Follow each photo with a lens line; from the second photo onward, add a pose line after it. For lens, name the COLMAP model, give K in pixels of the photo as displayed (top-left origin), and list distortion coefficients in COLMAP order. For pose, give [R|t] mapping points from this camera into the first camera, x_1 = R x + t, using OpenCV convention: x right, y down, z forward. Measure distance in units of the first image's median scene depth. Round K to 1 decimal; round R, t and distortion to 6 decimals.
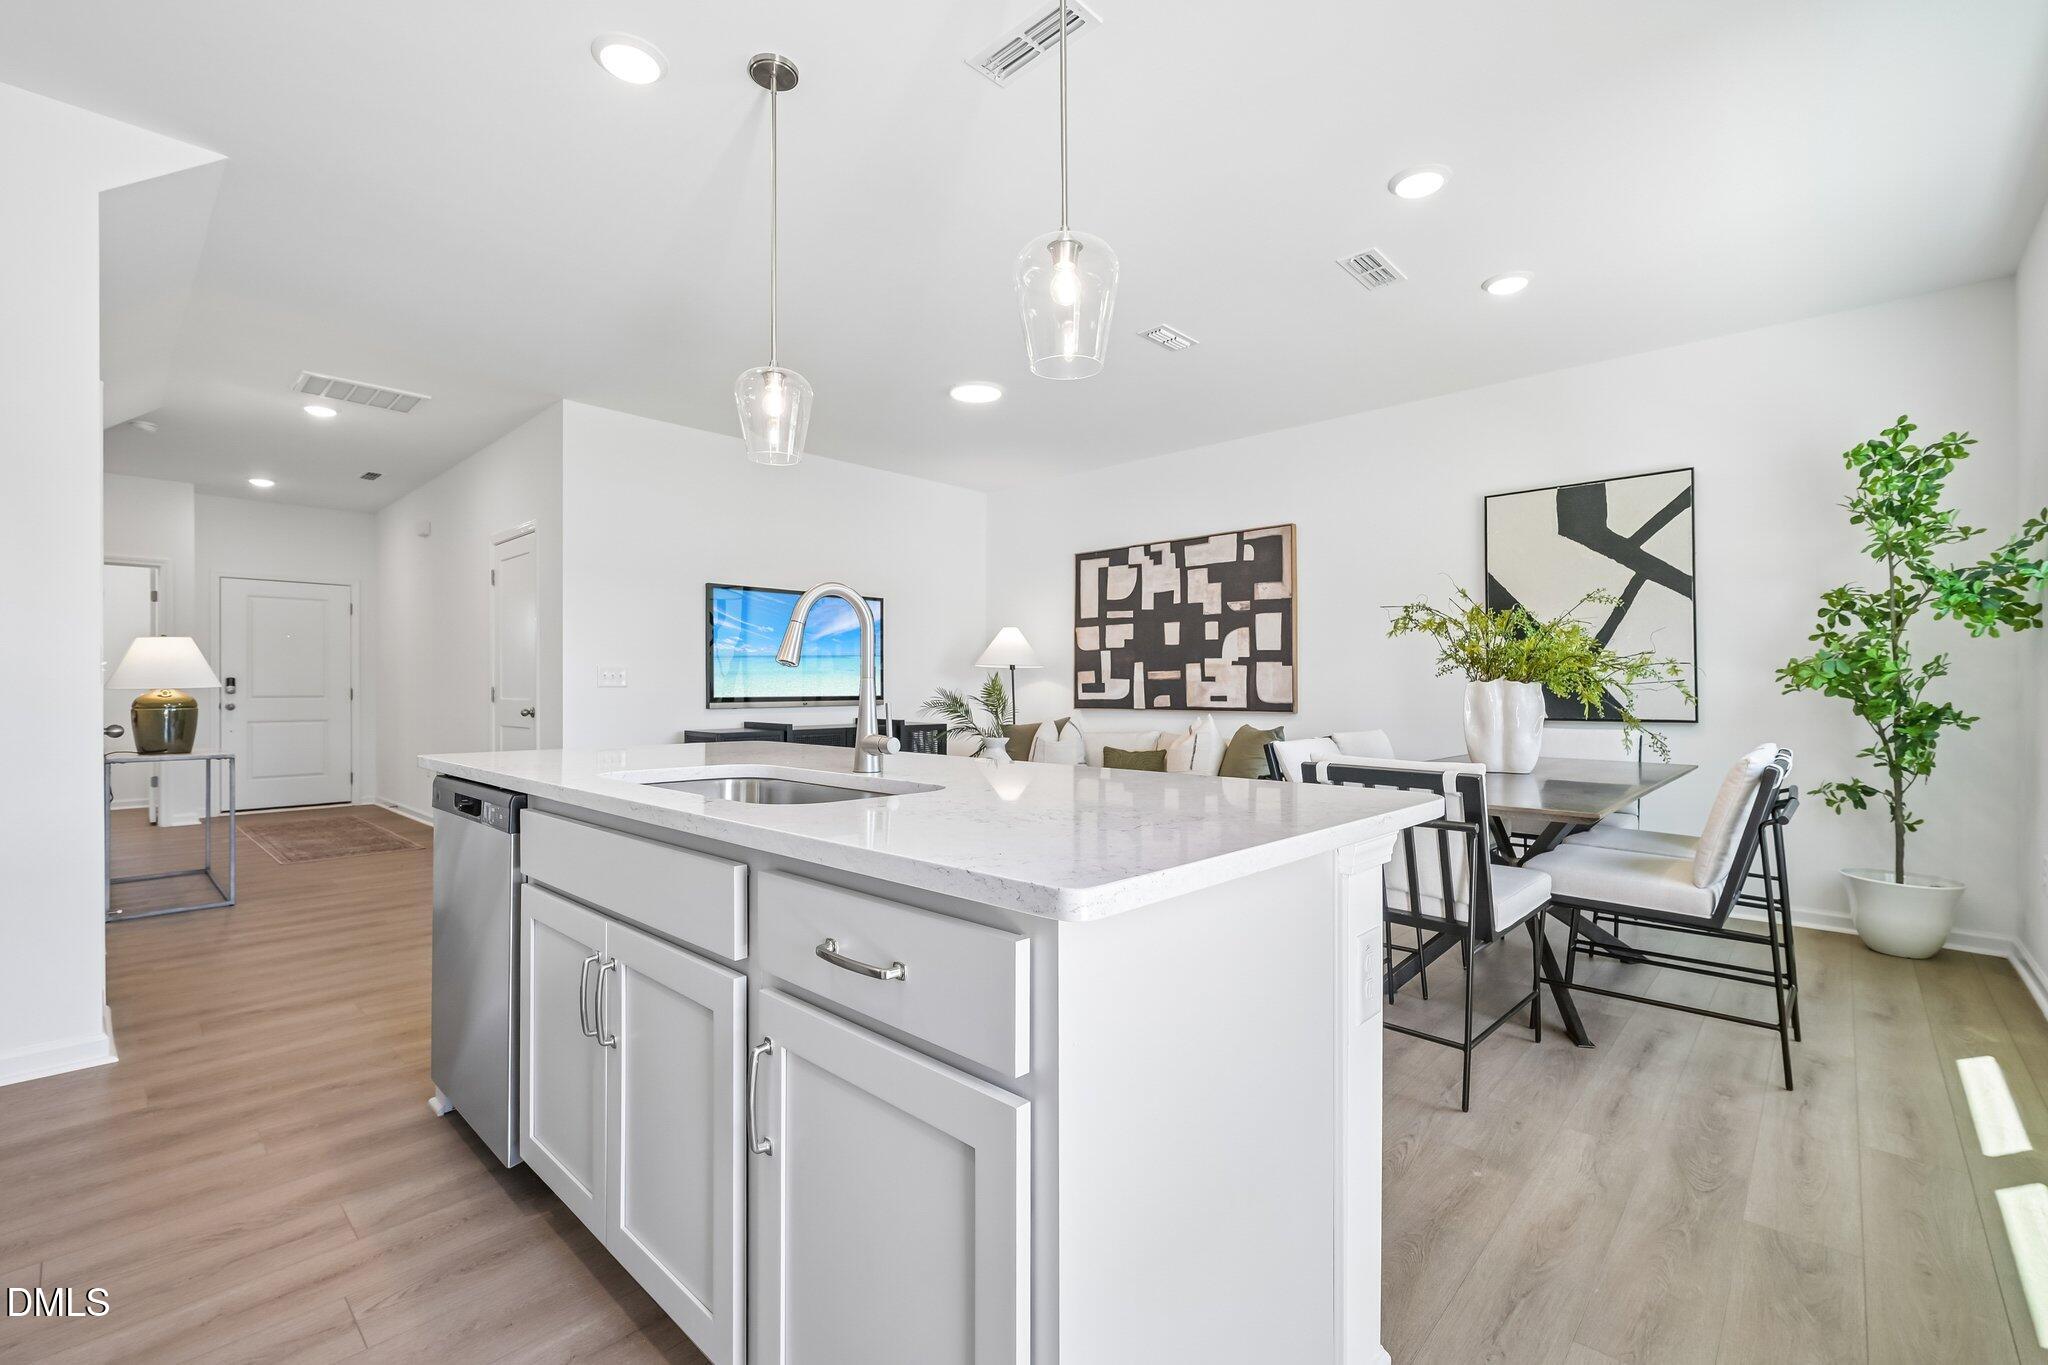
lens RADIAL K [[878.8, 0, 1016.9], [0, 878.8, 681.1], [0, 0, 1]] dist [0.000399, 0.000002]
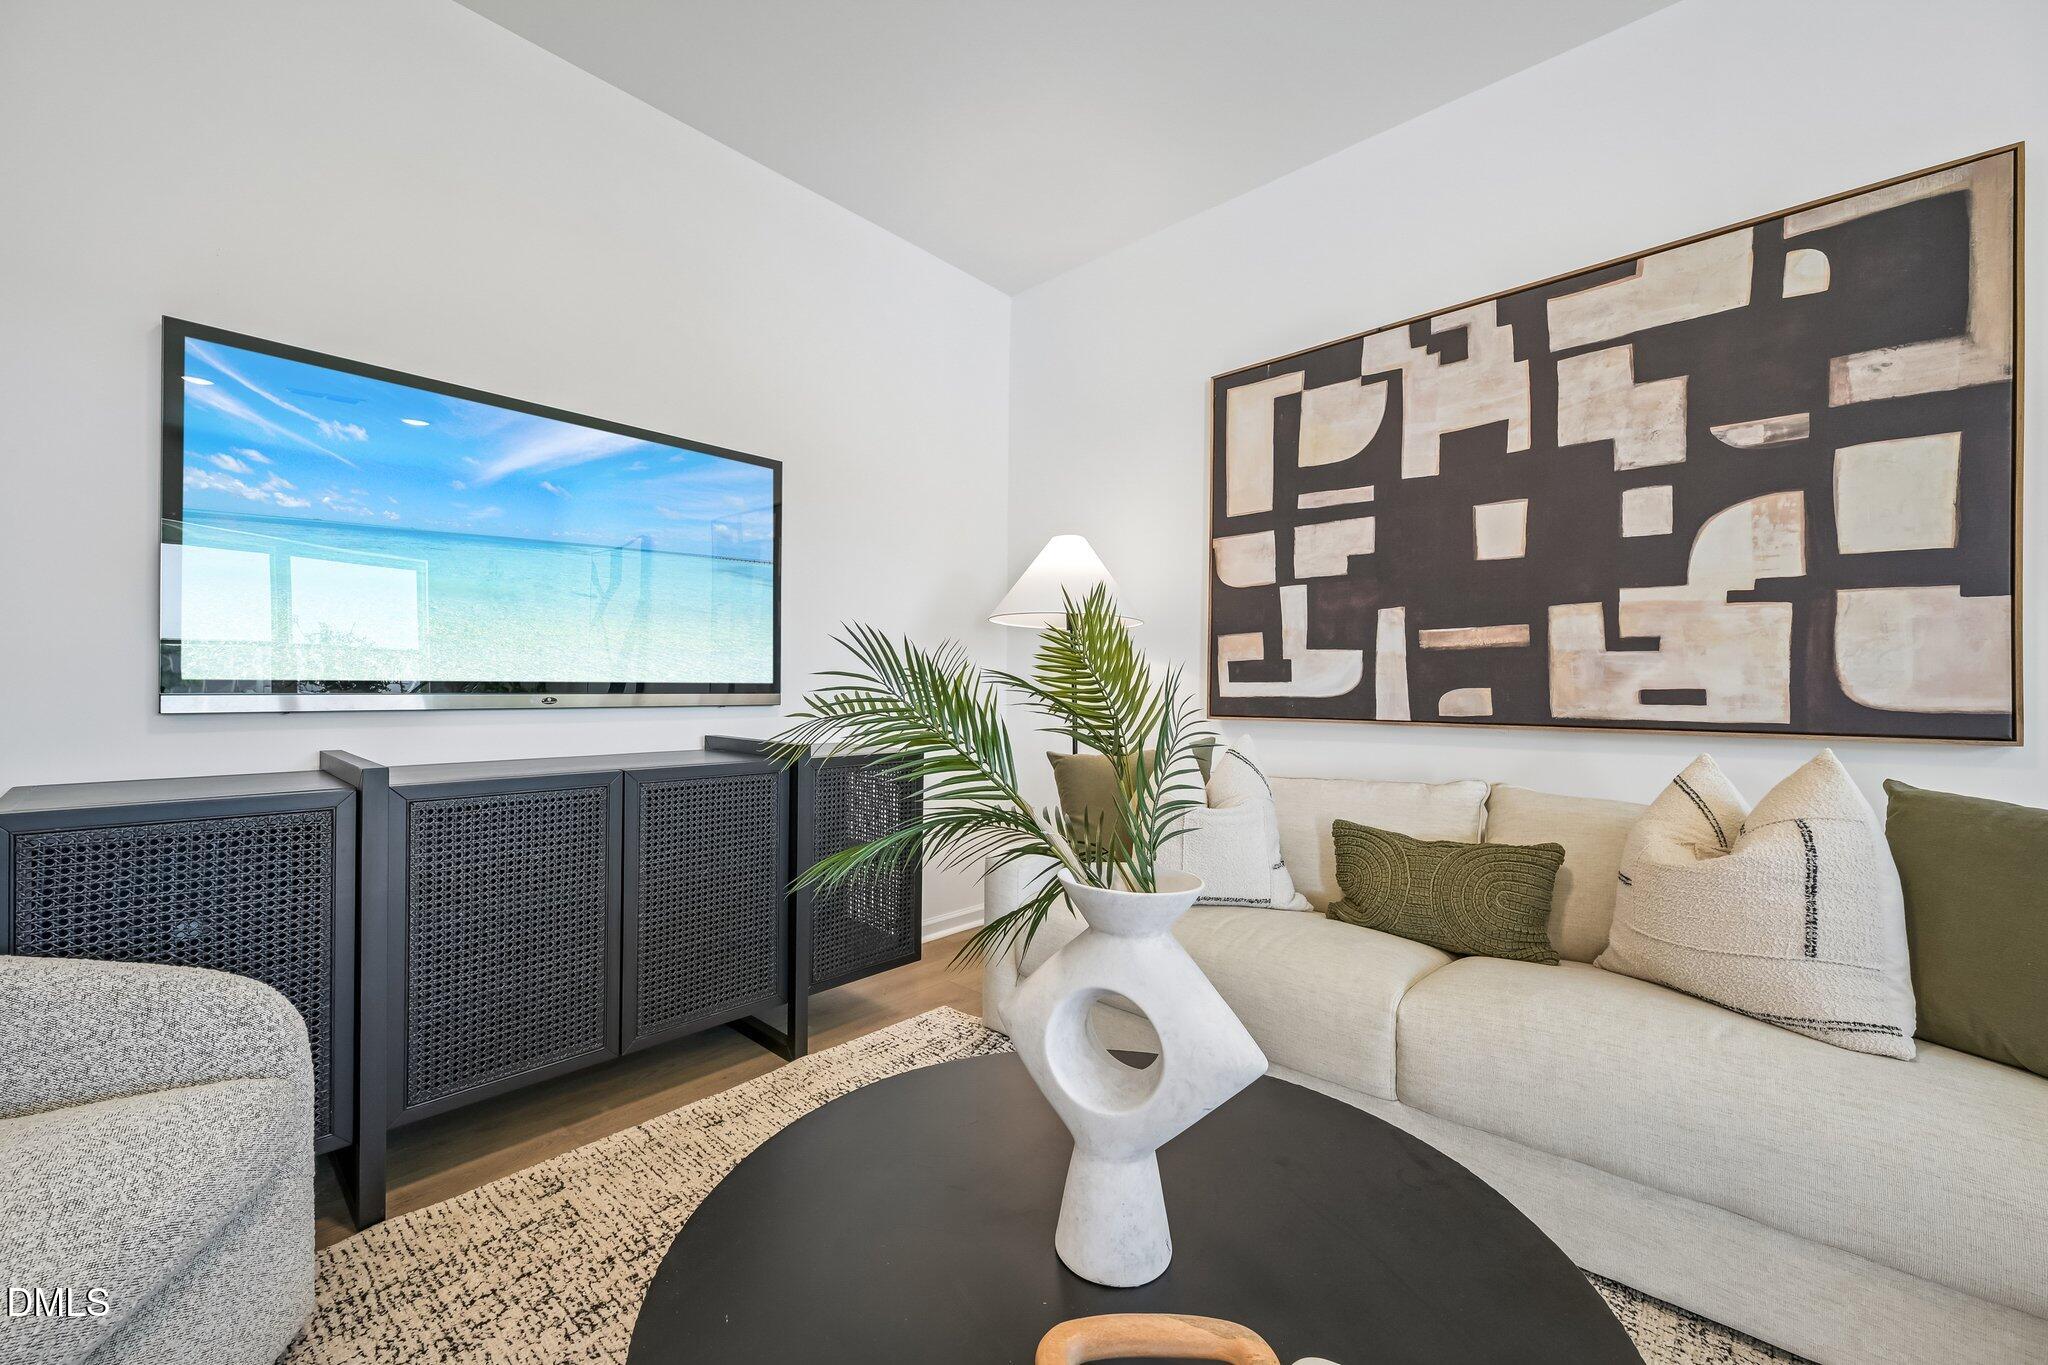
lens RADIAL K [[817.0, 0, 1045.8], [0, 817.0, 686.5], [0, 0, 1]] dist [-0.002978, -0.000132]
pose [[0.998802, 0.011843, 0.047487, -0.042518], [-0.012009, 0.999923, 0.003203, 0.016752], [-0.047446, -0.003769, 0.998867, 0.648023]]
